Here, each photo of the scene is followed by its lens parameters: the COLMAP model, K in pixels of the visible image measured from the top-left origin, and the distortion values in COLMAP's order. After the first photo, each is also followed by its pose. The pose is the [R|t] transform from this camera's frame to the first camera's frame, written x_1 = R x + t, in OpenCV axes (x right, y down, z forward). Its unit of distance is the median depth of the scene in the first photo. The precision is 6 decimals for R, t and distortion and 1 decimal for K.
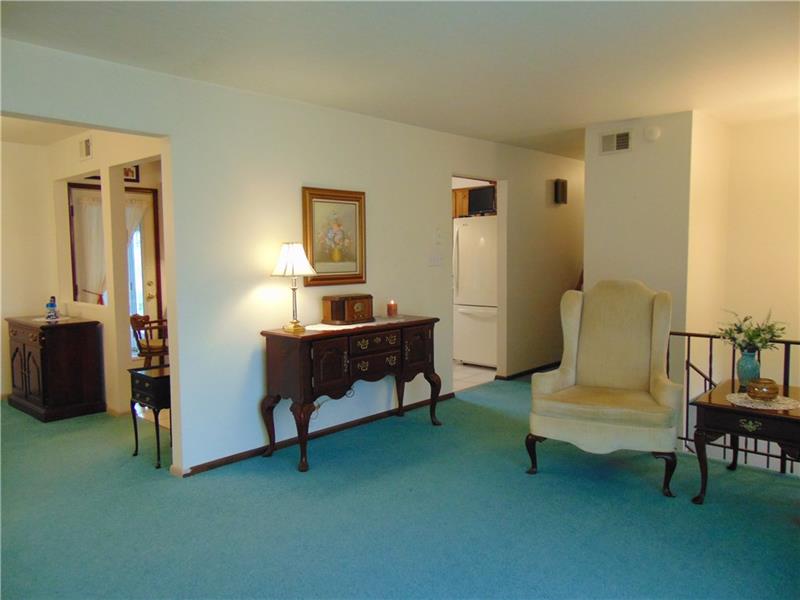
lens RADIAL K [[599.4, 0, 399.6], [0, 599.4, 303.6], [0, 0, 1]] dist [0.009609, 0.011791]
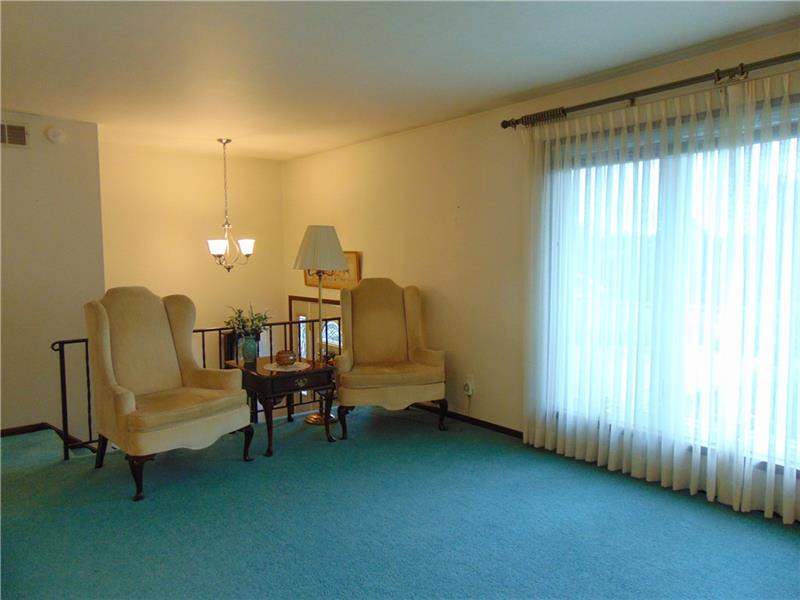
lens RADIAL K [[599.4, 0, 399.3], [0, 599.4, 300.2], [0, 0, 1]] dist [0.009609, 0.011791]
pose [[0.150168, -0.065820, 0.986467, -0.623890], [0.082092, 0.995166, 0.053904, -0.039449], [-0.985247, 0.072886, 0.154845, 0.448864]]
